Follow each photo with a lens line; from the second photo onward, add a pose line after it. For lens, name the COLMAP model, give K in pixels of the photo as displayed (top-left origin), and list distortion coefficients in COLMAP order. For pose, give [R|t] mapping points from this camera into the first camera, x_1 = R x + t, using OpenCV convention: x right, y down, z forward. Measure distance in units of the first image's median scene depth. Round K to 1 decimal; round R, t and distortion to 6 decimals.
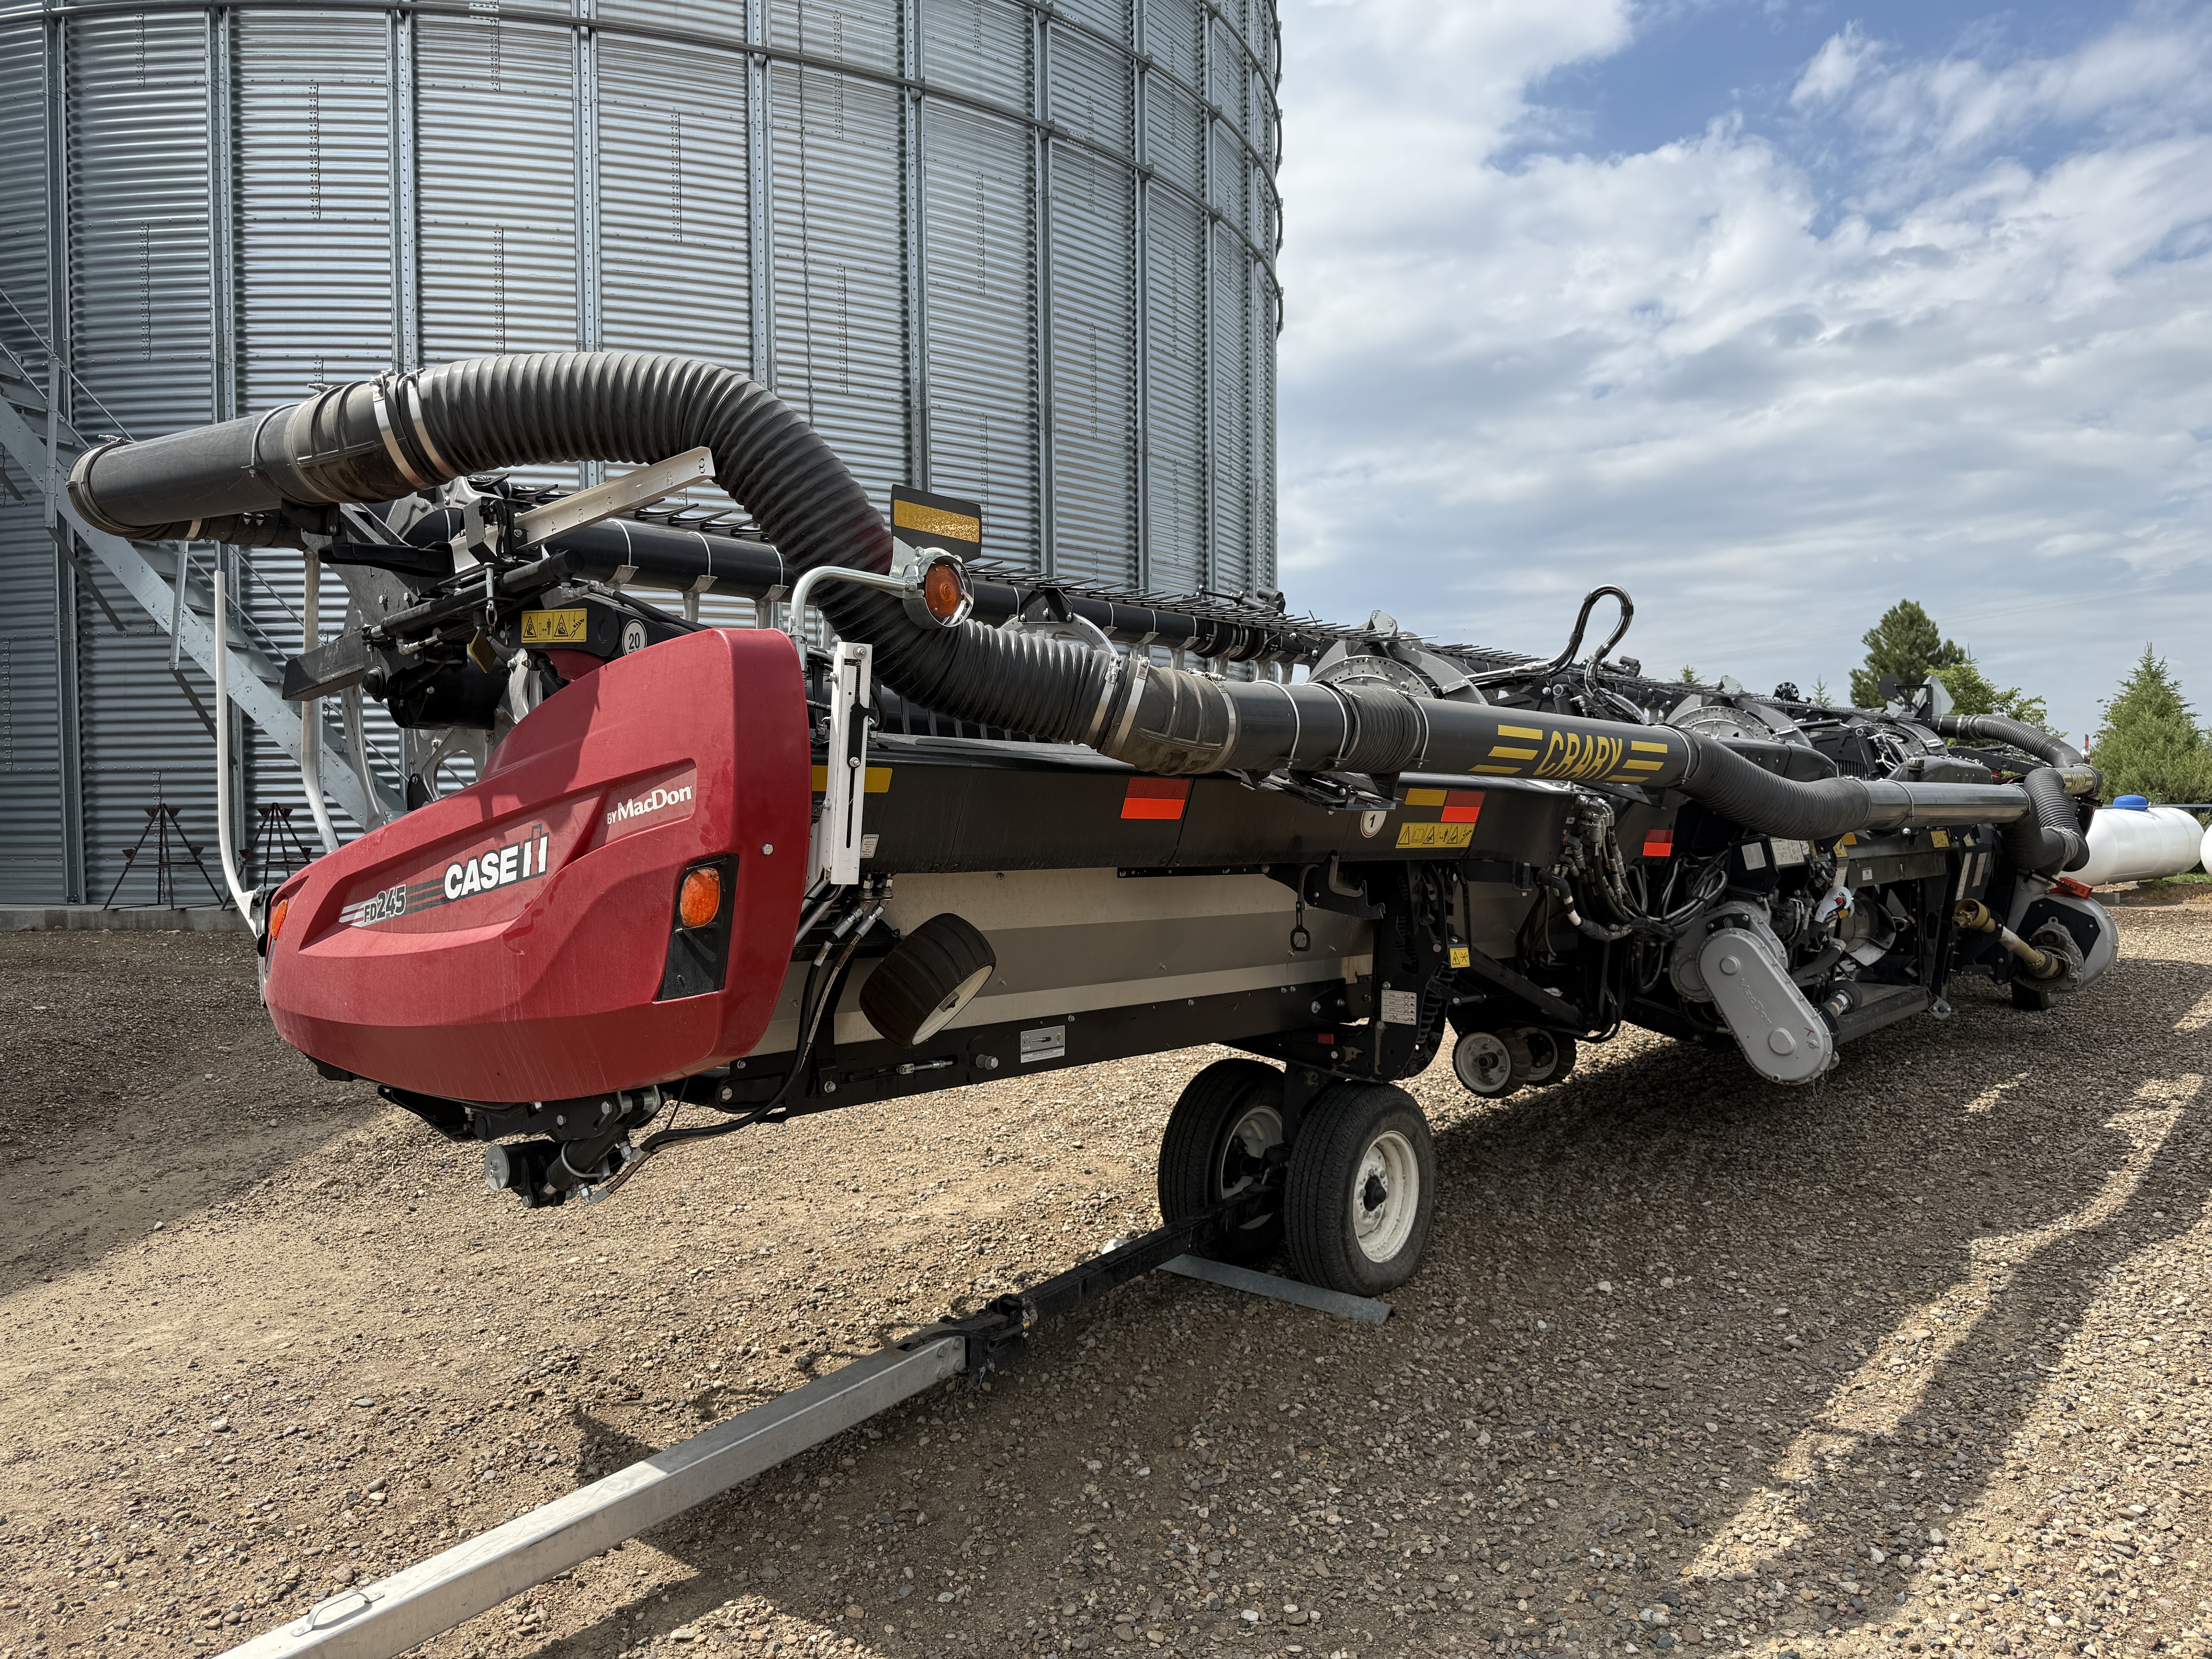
lens RADIAL K [[1545.1, 0, 1118.4], [0, 1545.1, 834.0], [0, 0, 1]] dist [0.029611, -0.037407]
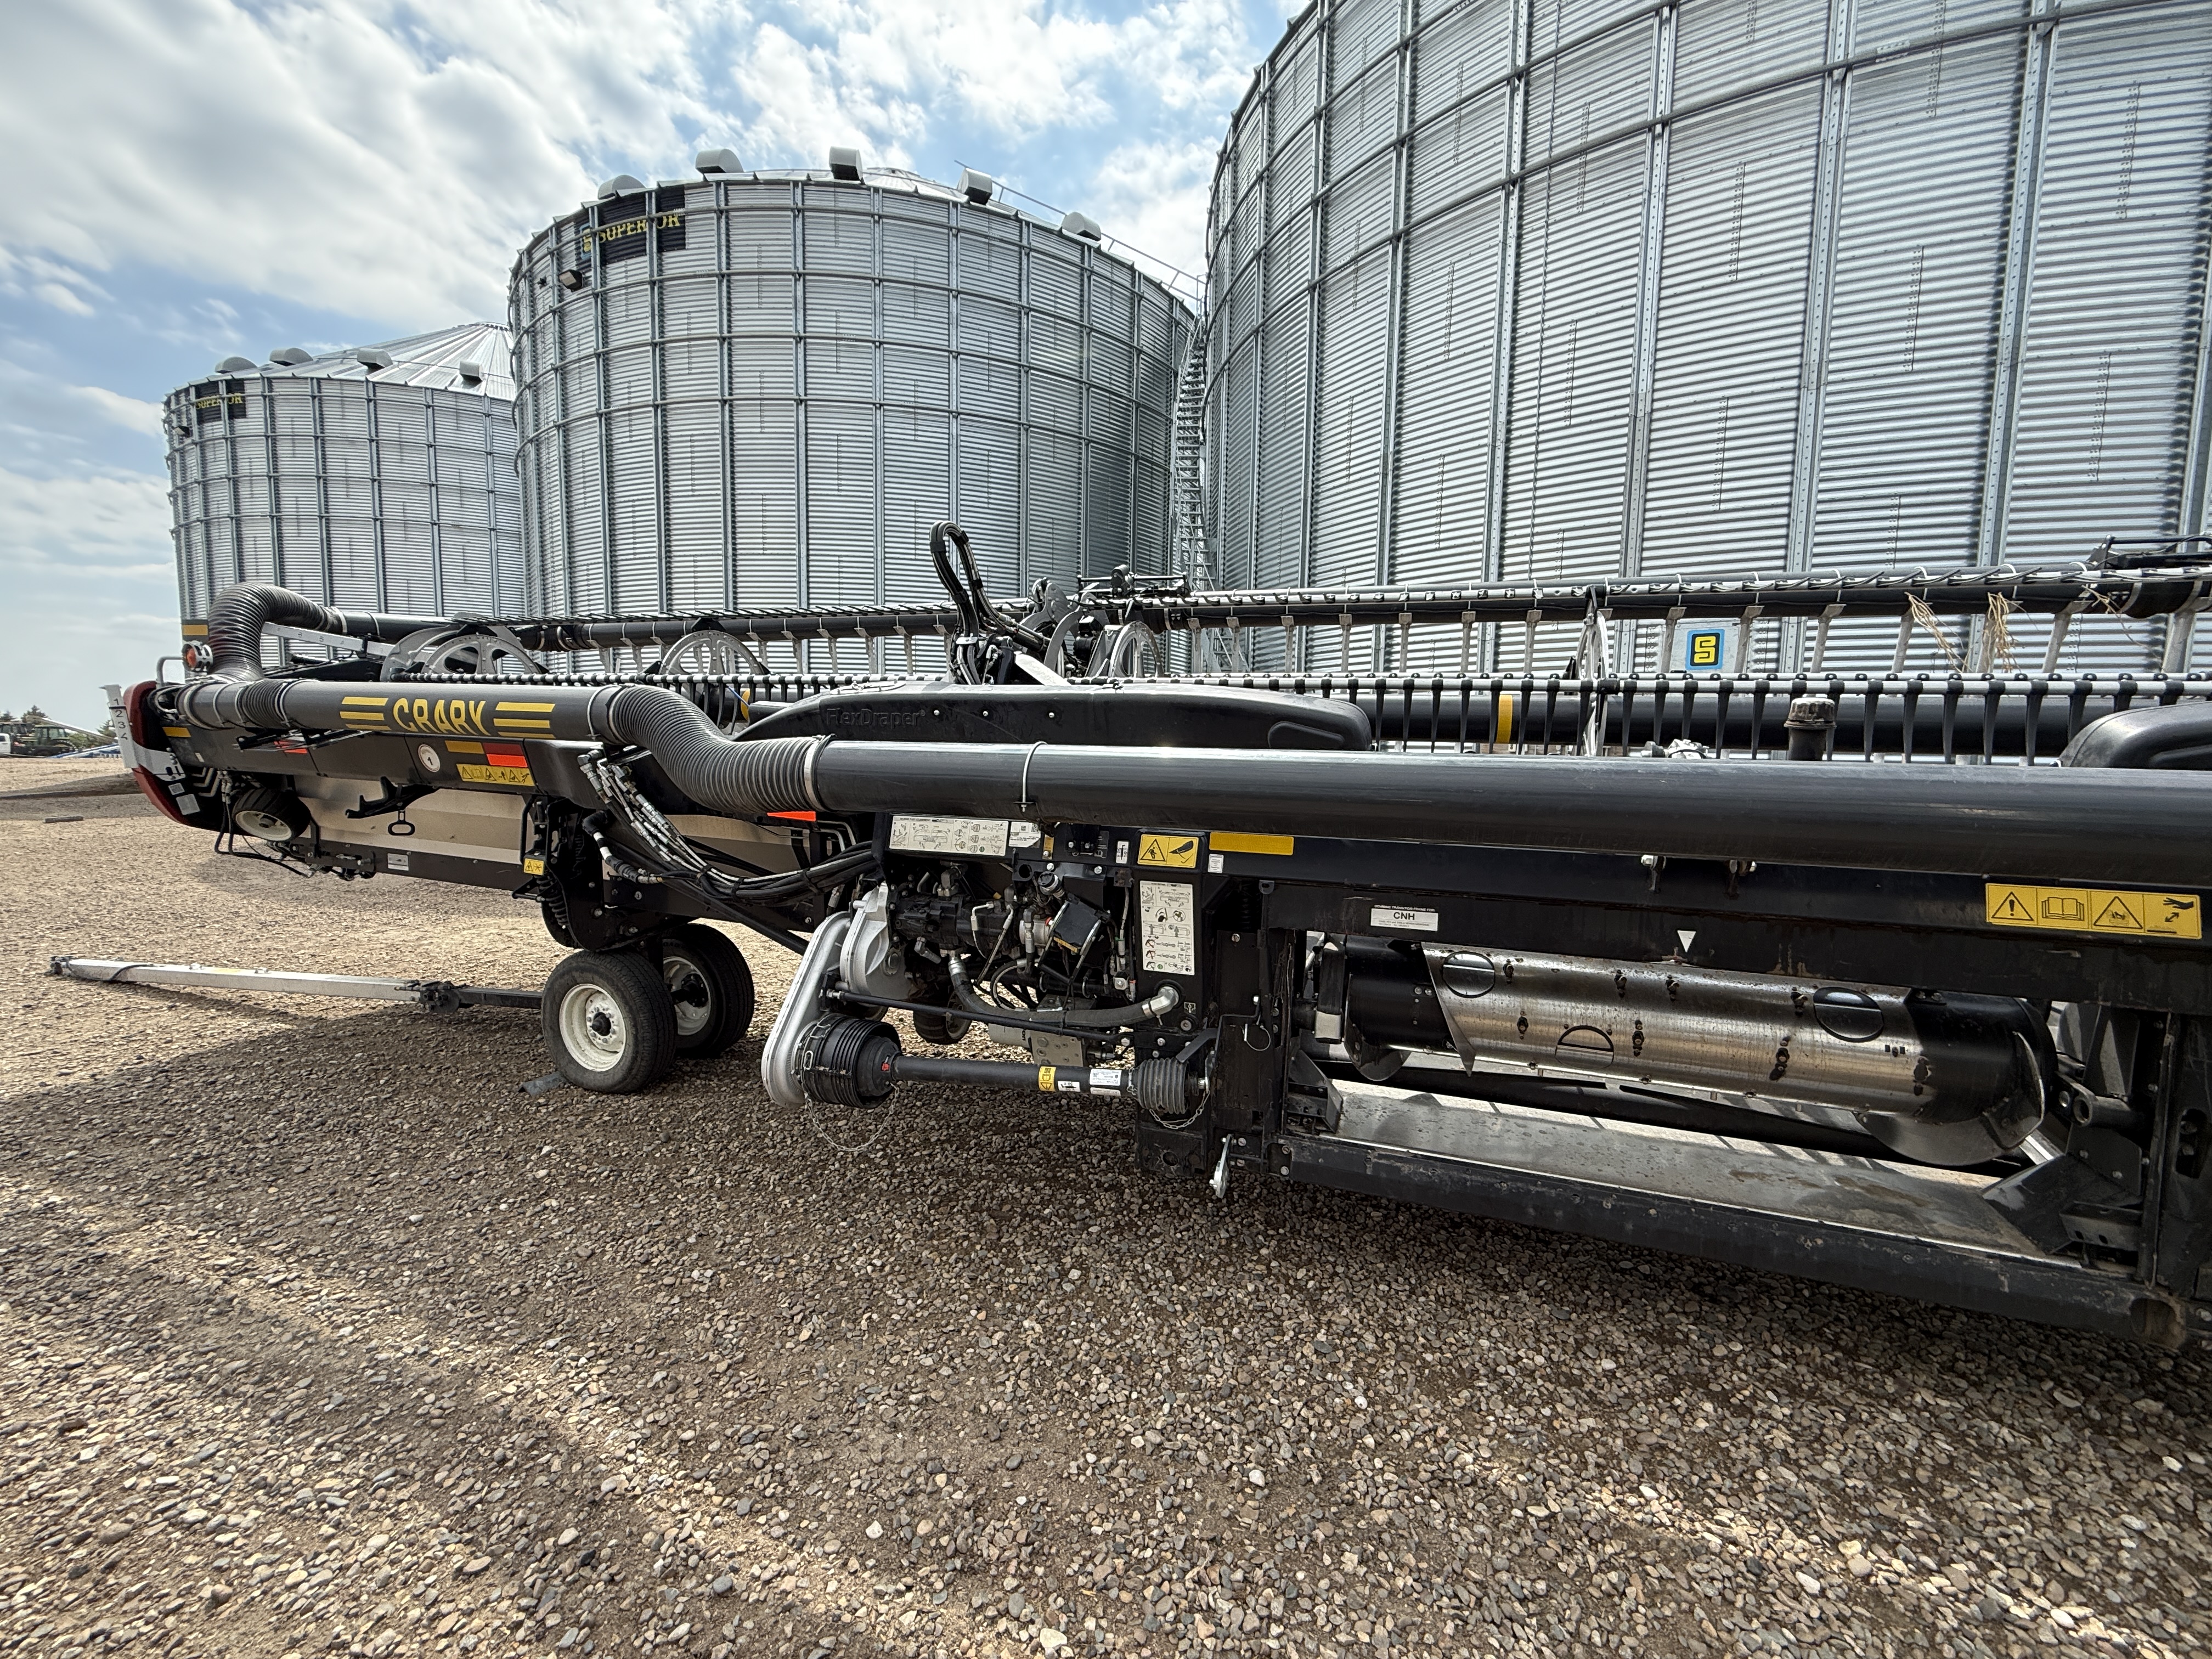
lens RADIAL K [[887.8, 0, 1106.2], [0, 887.8, 817.3], [0, 0, 1]] dist [-0.004728, 0.001400]
pose [[0.316119, 0.090744, -0.944370, 0.618800], [-0.036946, 0.995838, 0.083322, -0.025405], [0.948000, 0.008552, 0.318156, 0.676195]]
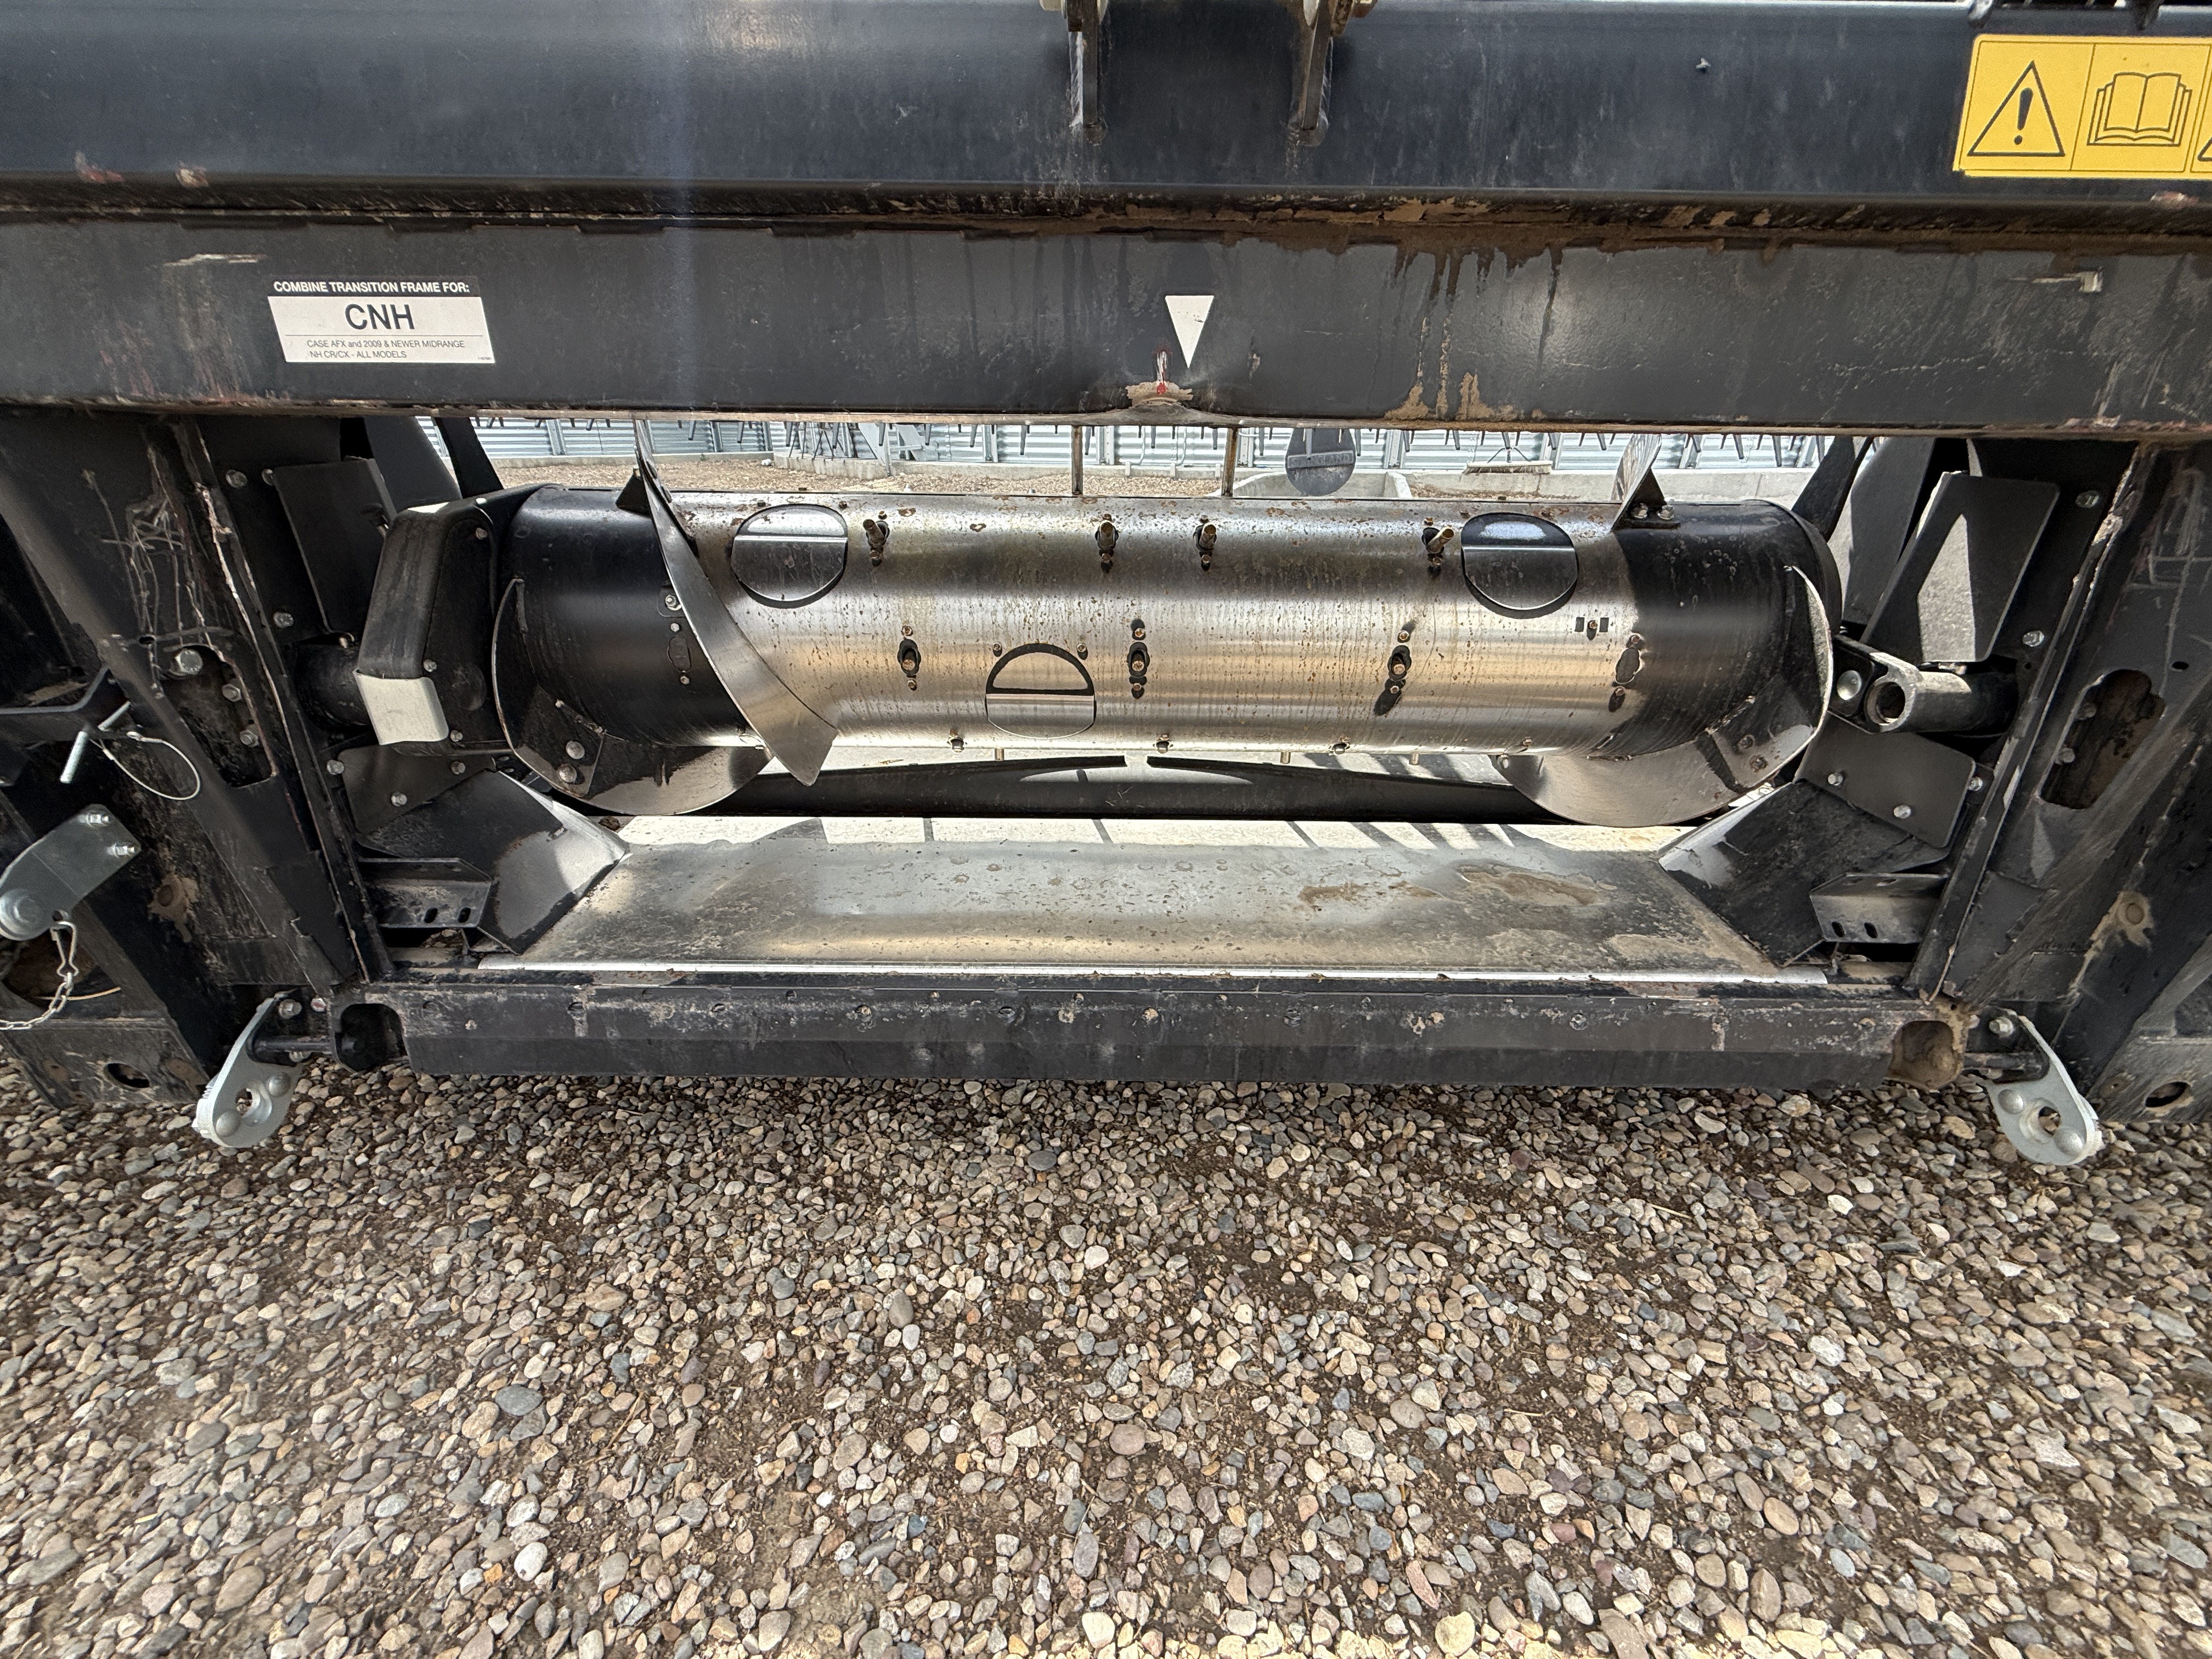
lens RADIAL K [[887.8, 0, 1119.6], [0, 887.8, 825.0], [0, 0, 1]] dist [-0.004728, 0.001400]
pose [[0.638495, 0.325519, -0.697396, 0.515092], [-0.027974, 0.915367, 0.401648, 0.028780], [0.769117, -0.236941, 0.593563, 0.832889]]
